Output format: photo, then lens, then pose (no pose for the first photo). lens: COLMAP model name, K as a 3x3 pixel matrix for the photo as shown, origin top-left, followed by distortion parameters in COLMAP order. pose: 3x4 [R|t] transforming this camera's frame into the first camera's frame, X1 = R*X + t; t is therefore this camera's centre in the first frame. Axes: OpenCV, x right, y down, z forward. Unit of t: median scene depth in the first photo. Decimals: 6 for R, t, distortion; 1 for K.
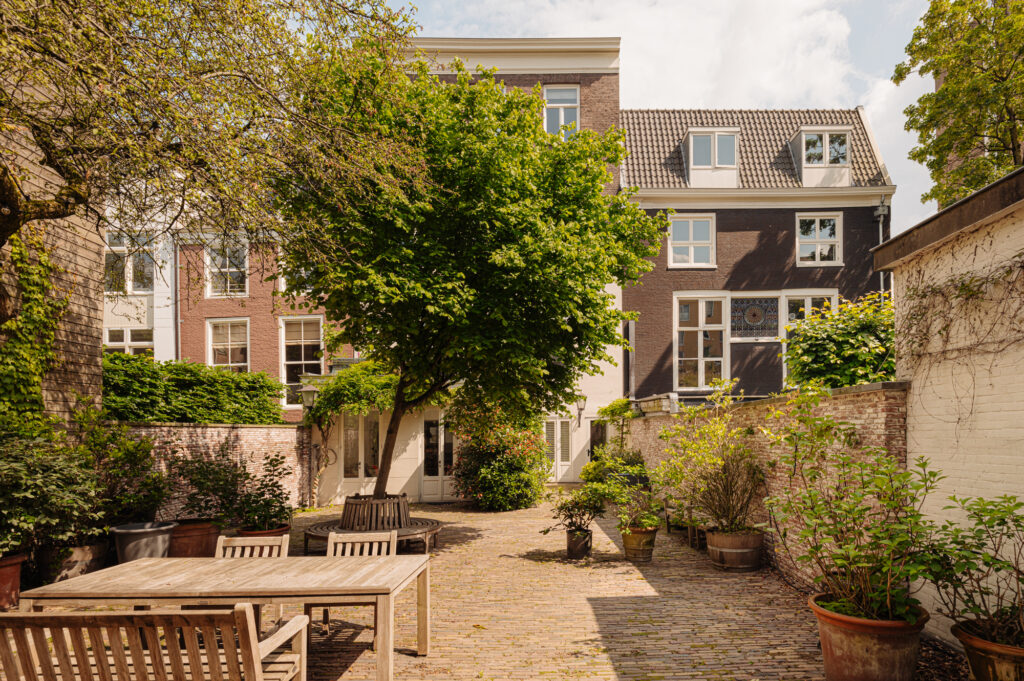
lens RADIAL K [[516.0, 0, 512.2], [0, 516.0, 428.8], [0, 0, 1]] dist [-0.000306, -0.000165]
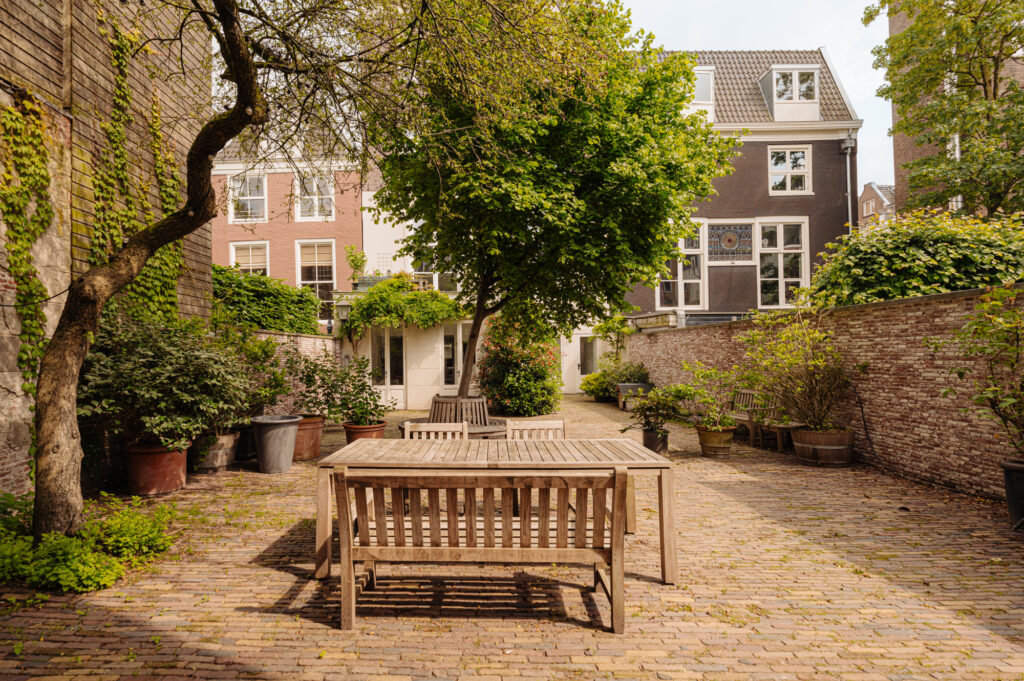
lens RADIAL K [[475.3, 0, 506.7], [0, 475.3, 344.0], [0, 0, 1]] dist [-0.000806, -0.000708]
pose [[0.999690, 0.007992, -0.023597, -0.126770], [-0.007927, 0.999964, 0.002867, 0.015969], [0.023620, -0.002679, 0.999717, 0.007251]]
